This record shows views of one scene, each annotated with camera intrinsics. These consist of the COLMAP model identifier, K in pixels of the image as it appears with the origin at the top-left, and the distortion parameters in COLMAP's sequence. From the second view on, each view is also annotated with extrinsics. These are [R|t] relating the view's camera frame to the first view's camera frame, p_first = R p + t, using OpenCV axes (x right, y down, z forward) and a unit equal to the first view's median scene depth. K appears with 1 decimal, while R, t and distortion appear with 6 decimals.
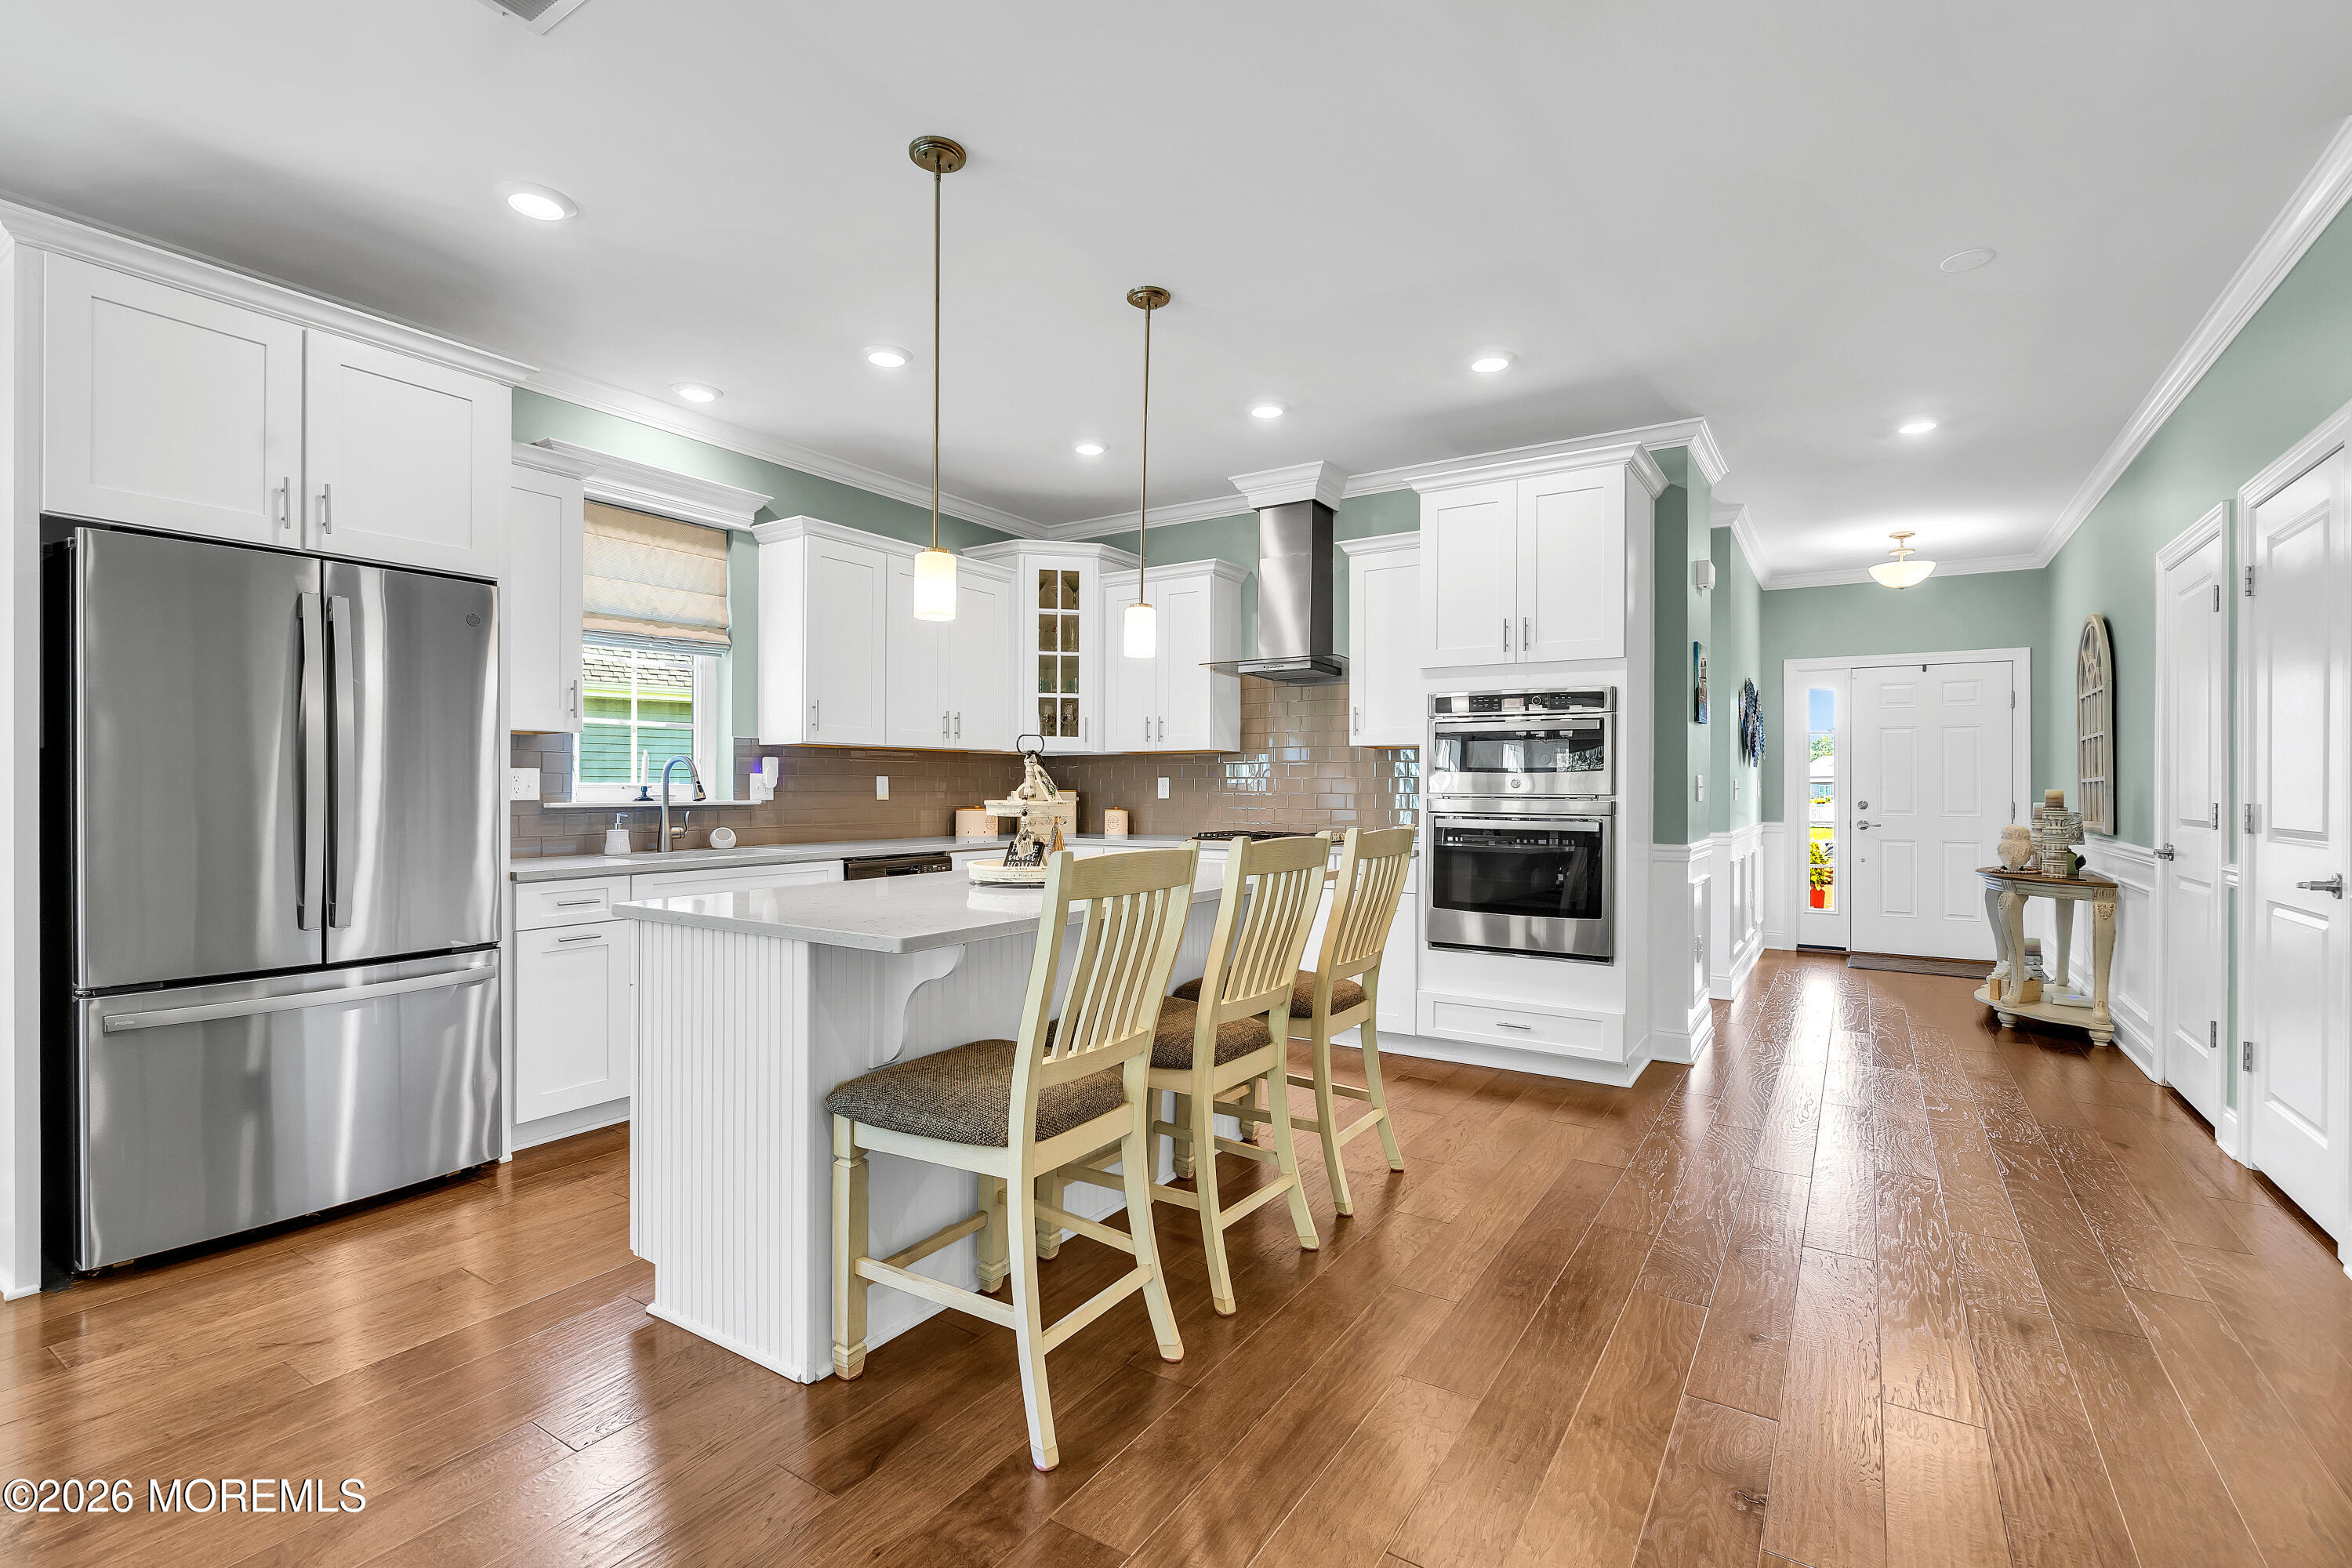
lens RADIAL K [[1064.1, 0, 1174.5], [0, 1064.1, 791.1], [0, 0, 1]] dist [-0.003267, 0.001212]
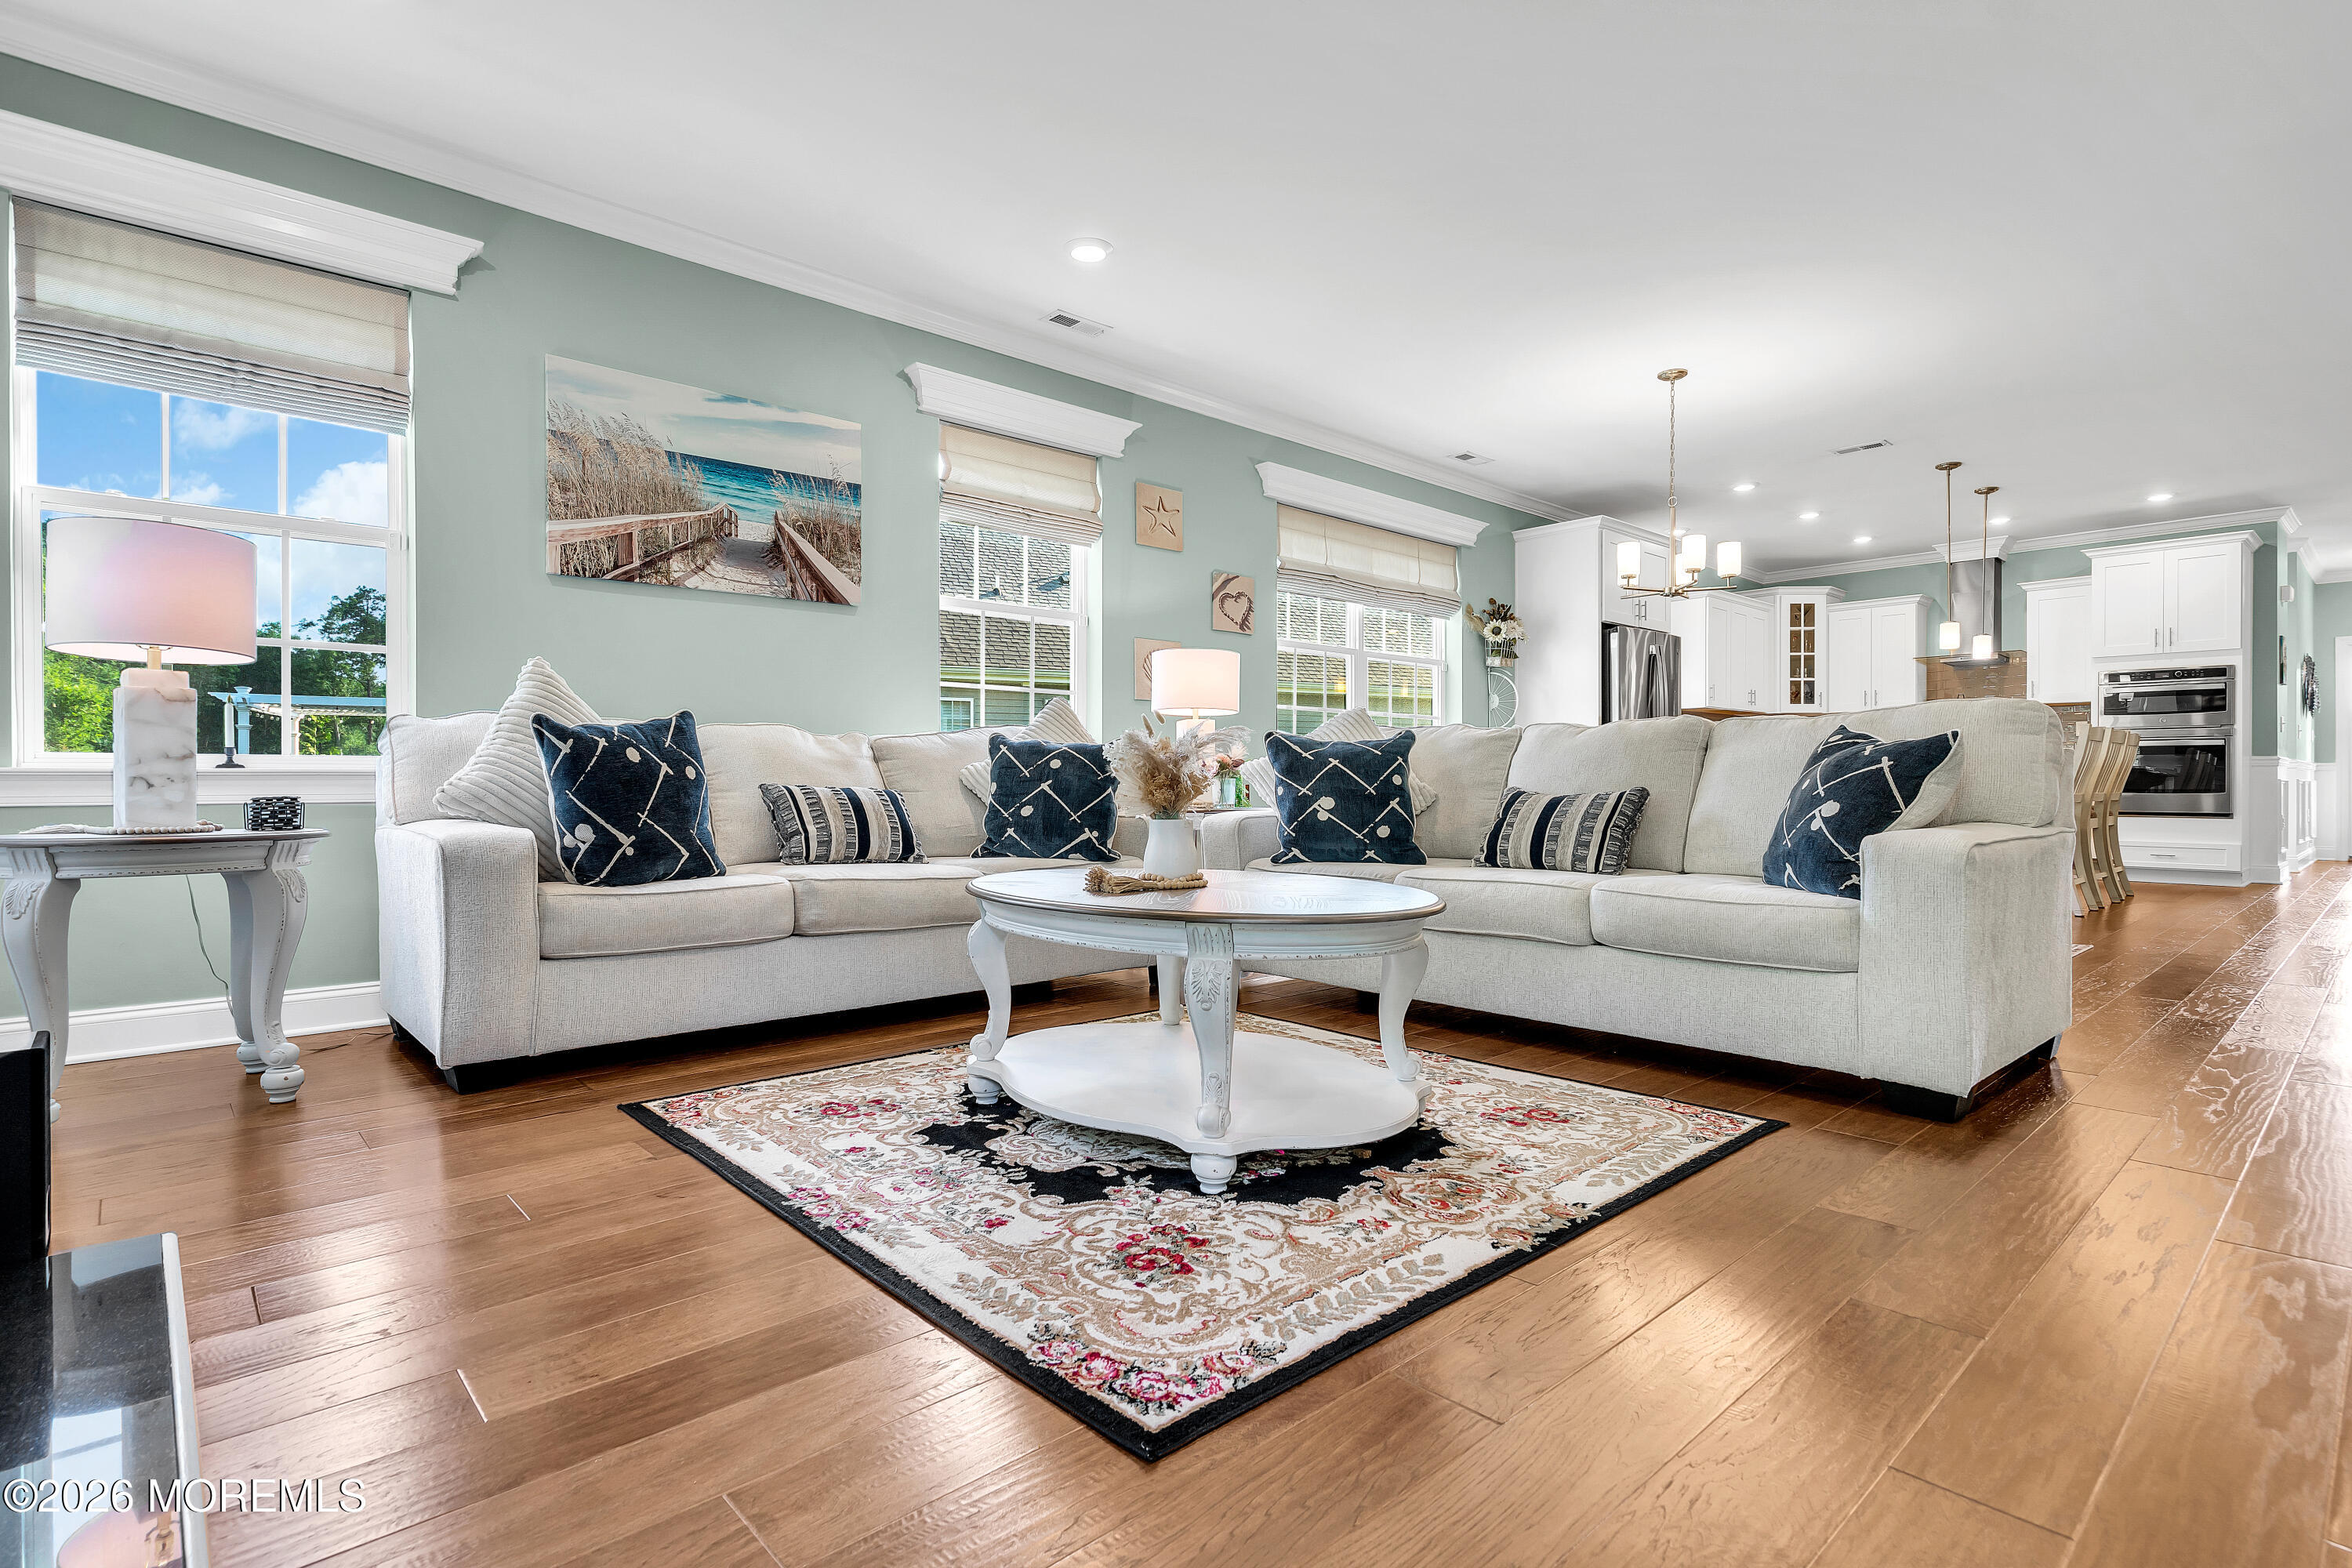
lens RADIAL K [[1136.5, 0, 1179.8], [0, 1136.5, 789.0], [0, 0, 1]] dist [-0.002095, 0.002510]
pose [[0.966998, -0.003117, -0.254766, -0.632468], [0.003265, 0.999995, 0.000159, 0.082221], [0.254764, -0.000985, 0.967003, -1.013641]]
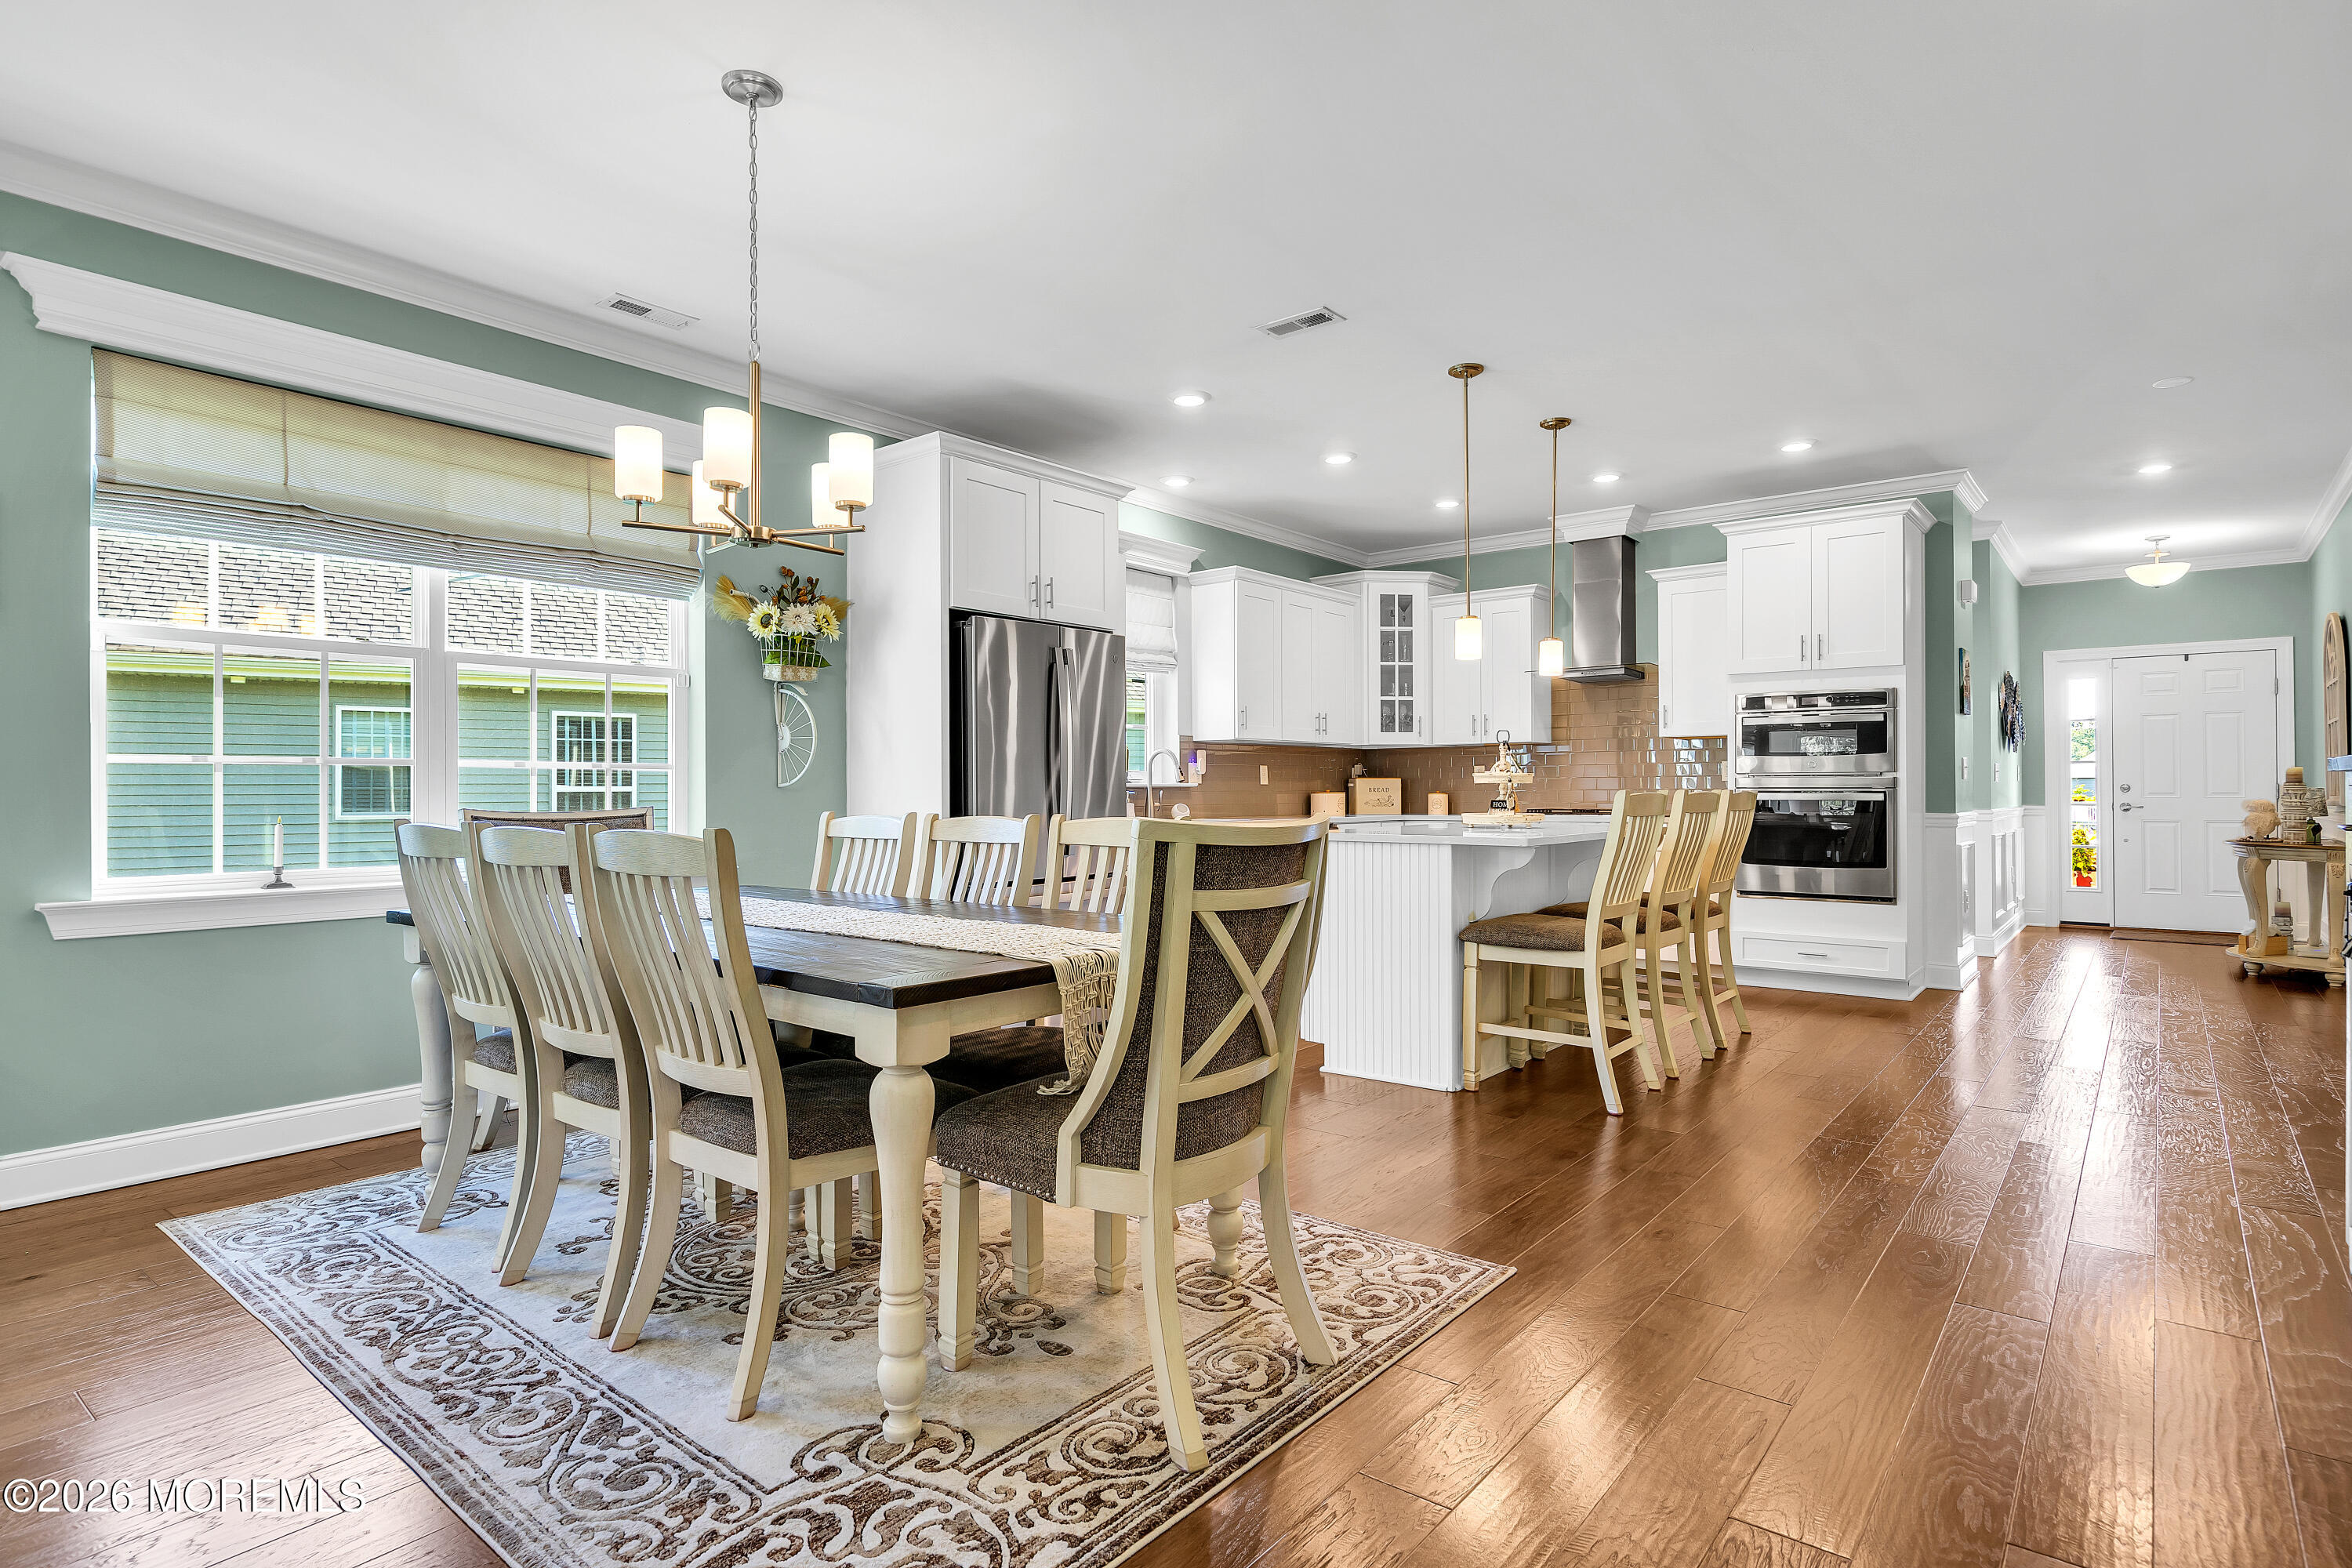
lens RADIAL K [[1205.4, 0, 1179.2], [0, 1205.4, 790.4], [0, 0, 1]] dist [0.003312, 0.000179]
pose [[0.994230, -0.007024, -0.107042, -0.221761], [0.006641, 0.999970, -0.003934, 0.019811], [0.107066, 0.003200, 0.994247, -0.412145]]
